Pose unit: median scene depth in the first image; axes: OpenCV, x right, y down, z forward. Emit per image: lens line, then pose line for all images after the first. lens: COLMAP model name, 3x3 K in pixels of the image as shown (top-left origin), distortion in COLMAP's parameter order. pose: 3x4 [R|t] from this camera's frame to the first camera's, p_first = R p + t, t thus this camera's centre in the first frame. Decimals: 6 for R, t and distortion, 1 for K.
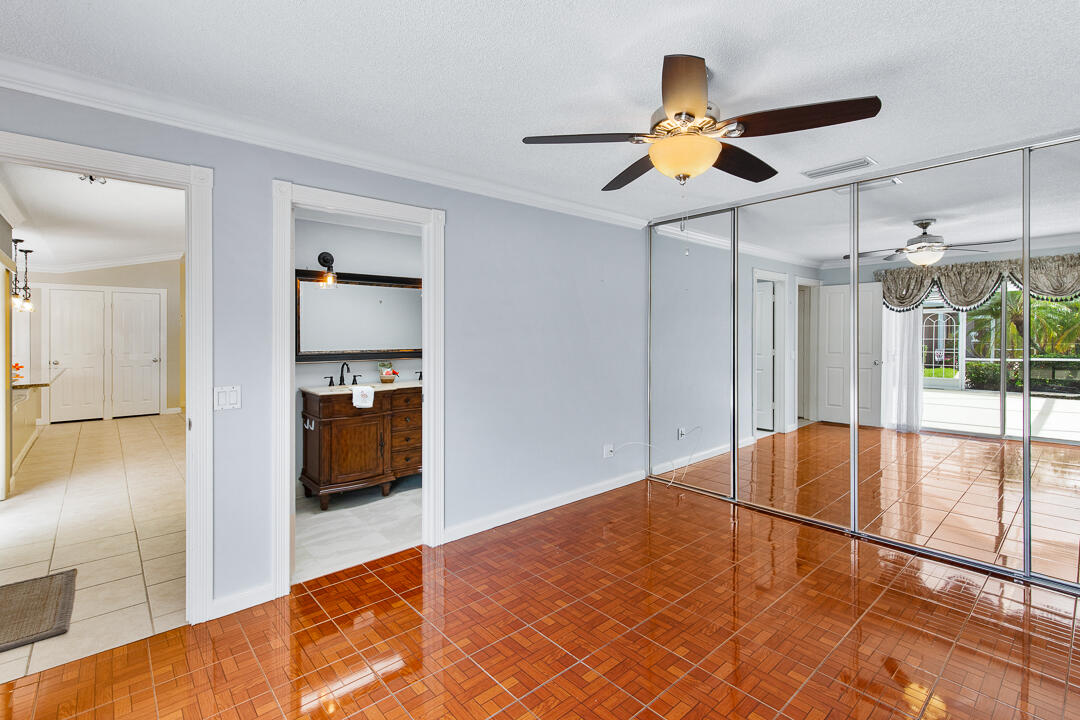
lens RADIAL K [[496.1, 0, 540.7], [0, 496.1, 363.5], [0, 0, 1]] dist [0.005795, -0.002016]
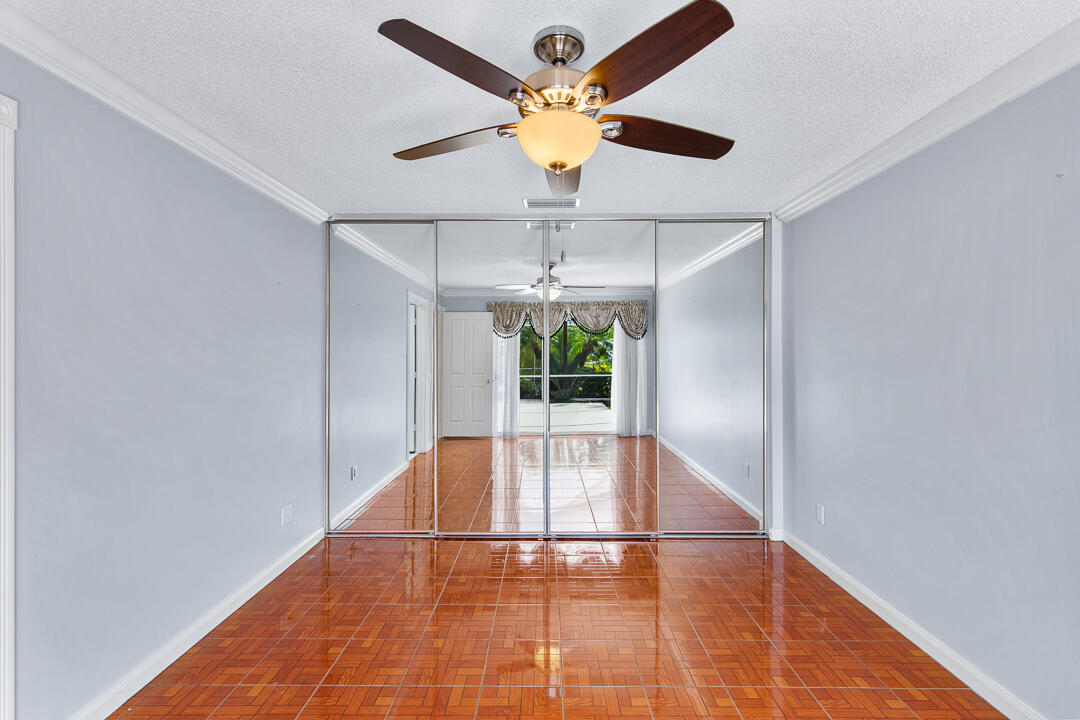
lens RADIAL K [[496.1, 0, 545.0], [0, 496.1, 353.5], [0, 0, 1]] dist [0.005795, -0.002016]
pose [[0.661175, 0.007376, 0.750196, -0.123498], [0.044848, 0.997775, -0.049336, -0.003548], [-0.748890, 0.066264, 0.659373, 0.163443]]
